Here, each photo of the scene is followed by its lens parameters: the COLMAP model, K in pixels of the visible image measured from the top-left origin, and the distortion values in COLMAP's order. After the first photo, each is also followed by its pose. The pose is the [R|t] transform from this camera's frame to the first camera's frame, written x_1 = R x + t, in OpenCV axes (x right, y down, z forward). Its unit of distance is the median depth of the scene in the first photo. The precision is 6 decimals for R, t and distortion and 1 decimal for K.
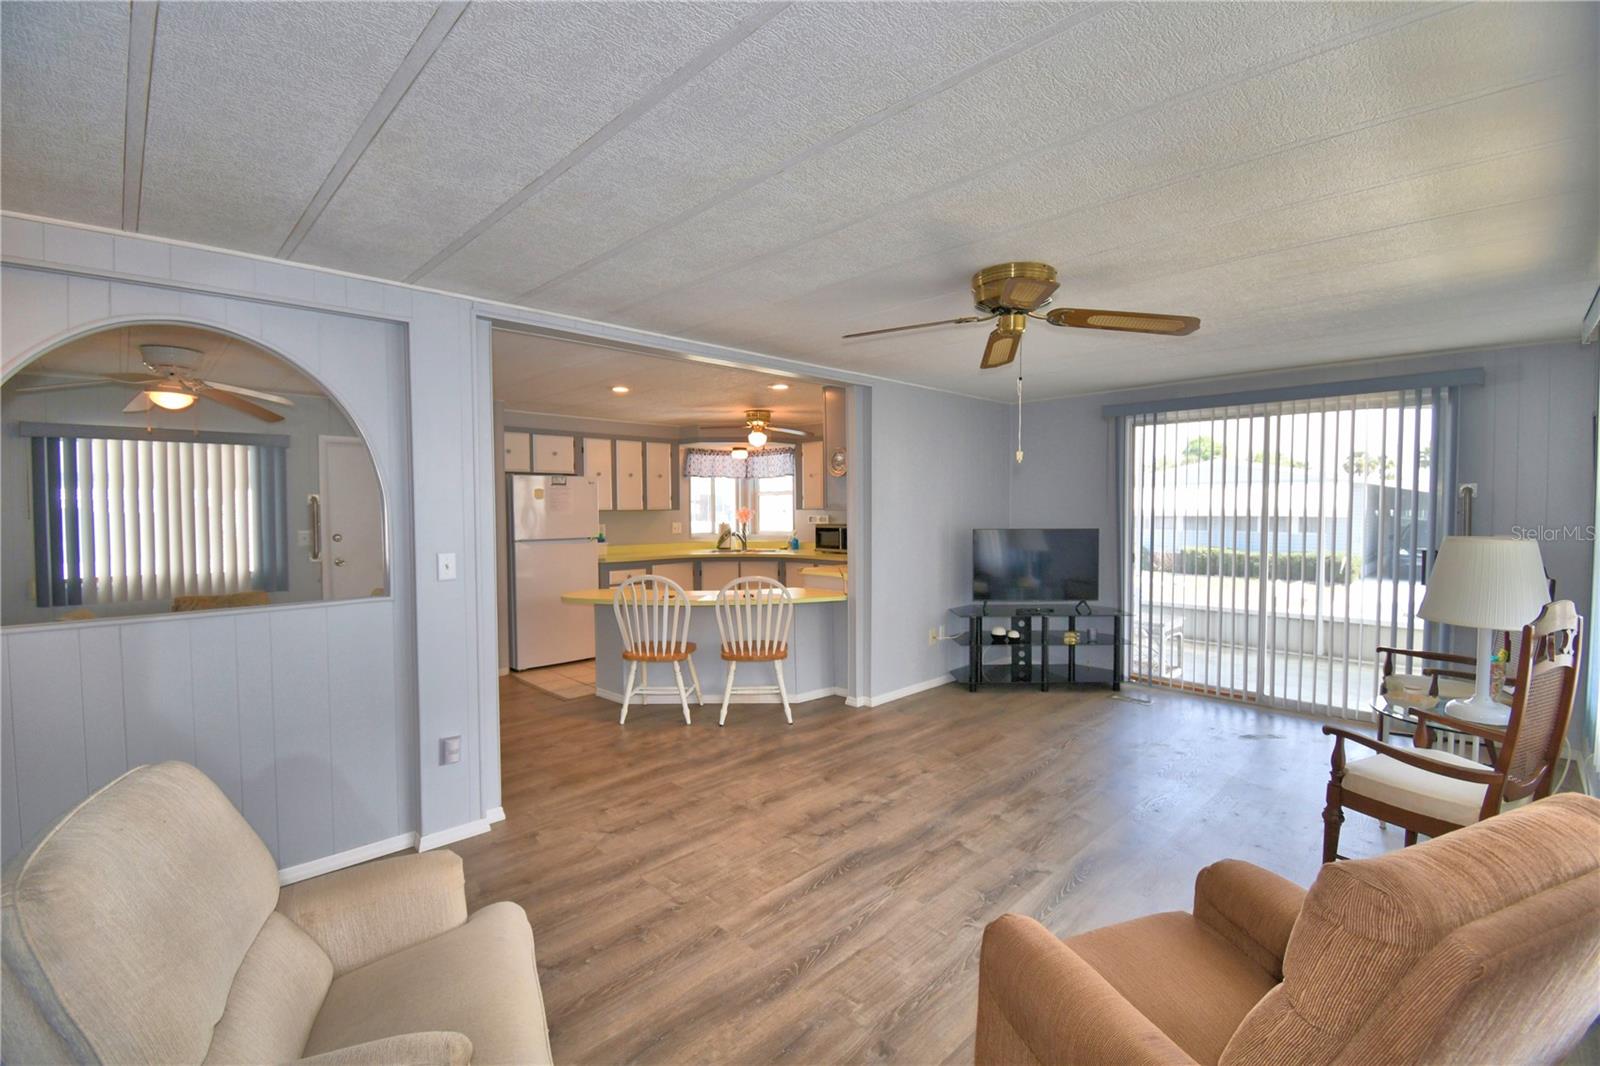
lens RADIAL K [[703.8, 0, 783.3], [0, 703.8, 536.0], [0, 0, 1]] dist [0.012298, -0.019664]
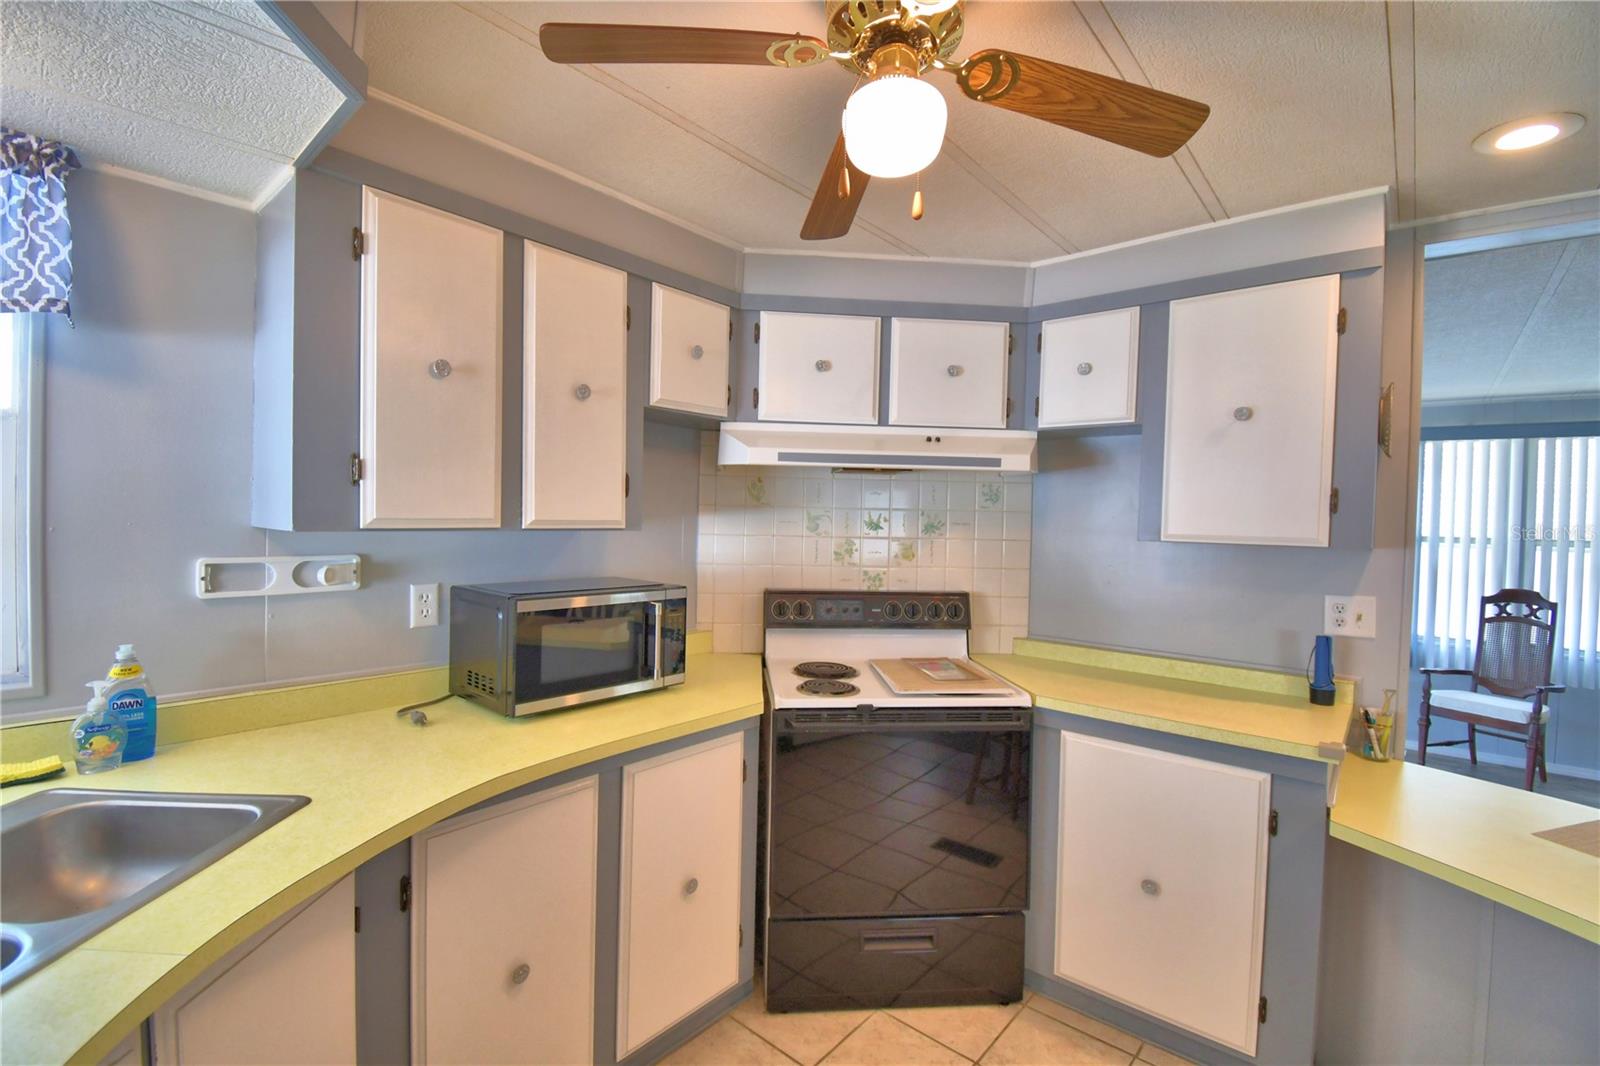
lens RADIAL K [[703.8, 0, 794.4], [0, 703.8, 533.7], [0, 0, 1]] dist [0.012298, -0.019664]
pose [[-0.100056, -0.015604, 0.994859, -0.334053], [0.017046, 0.999703, 0.017395, -0.071320], [-0.994836, 0.018699, -0.099761, 1.687407]]
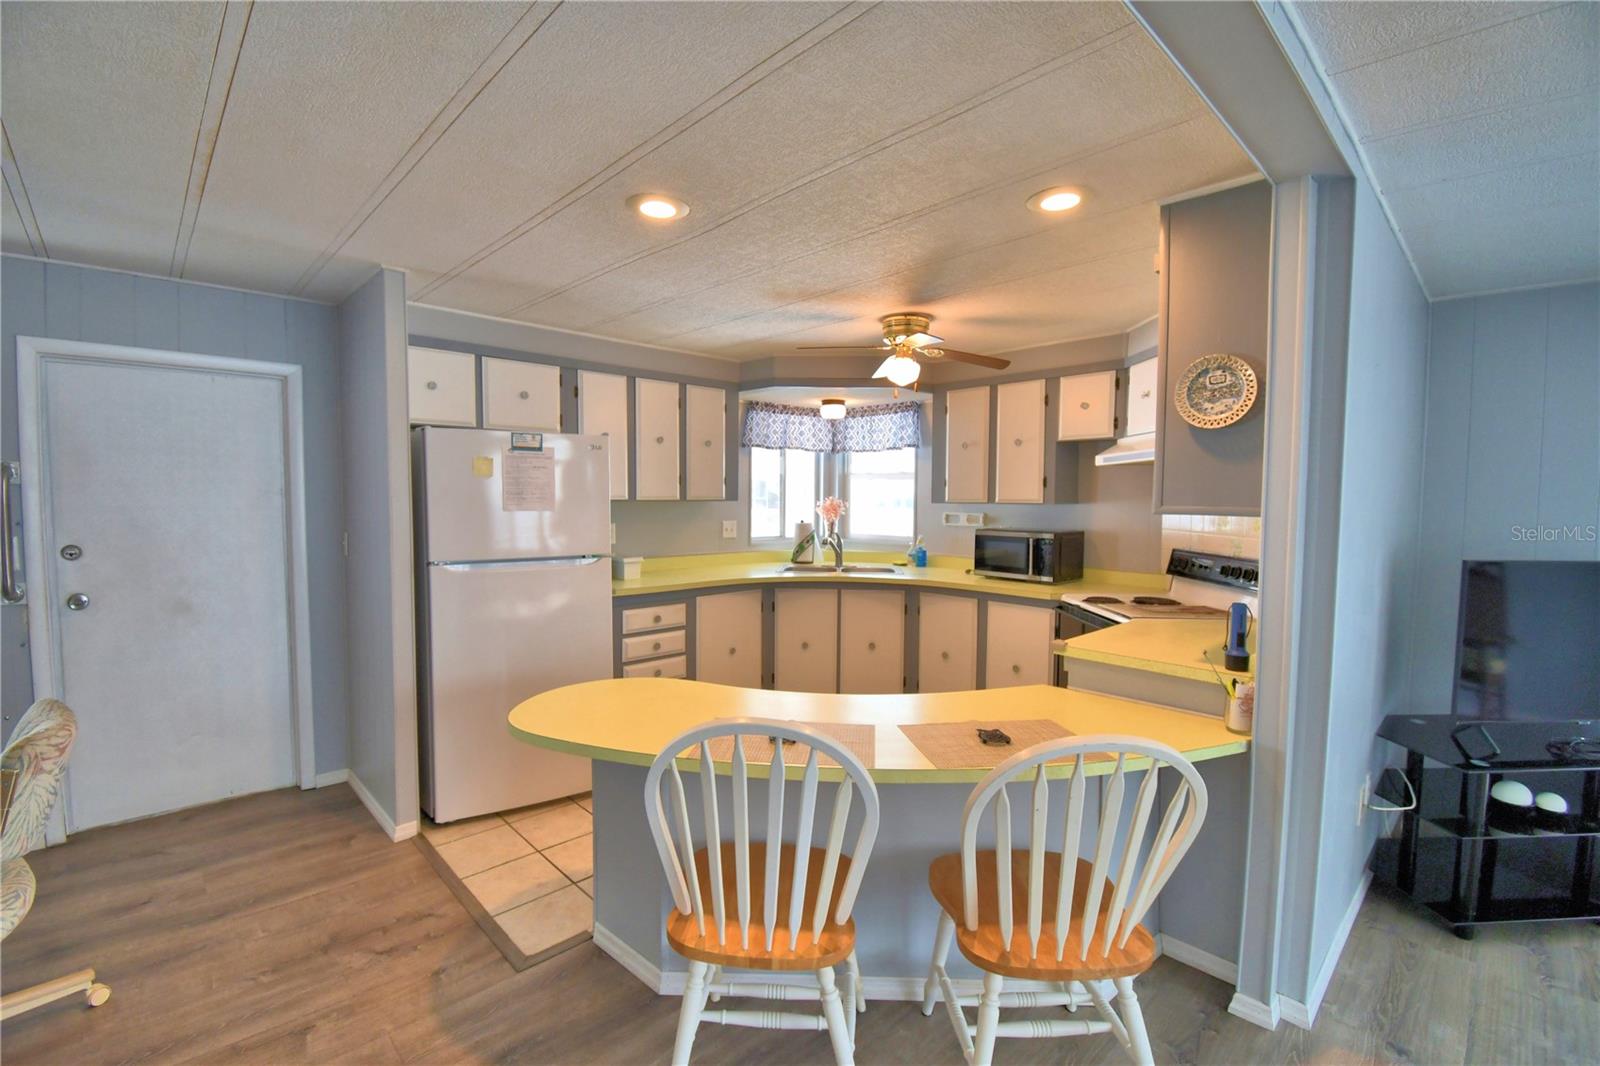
lens RADIAL K [[703.8, 0, 796.0], [0, 703.8, 534.1], [0, 0, 1]] dist [0.012298, -0.019664]
pose [[0.999842, 0.015029, 0.009542, -0.195673], [-0.015186, 0.999748, 0.016550, -0.036011], [-0.009291, -0.016692, 0.999818, 0.752005]]
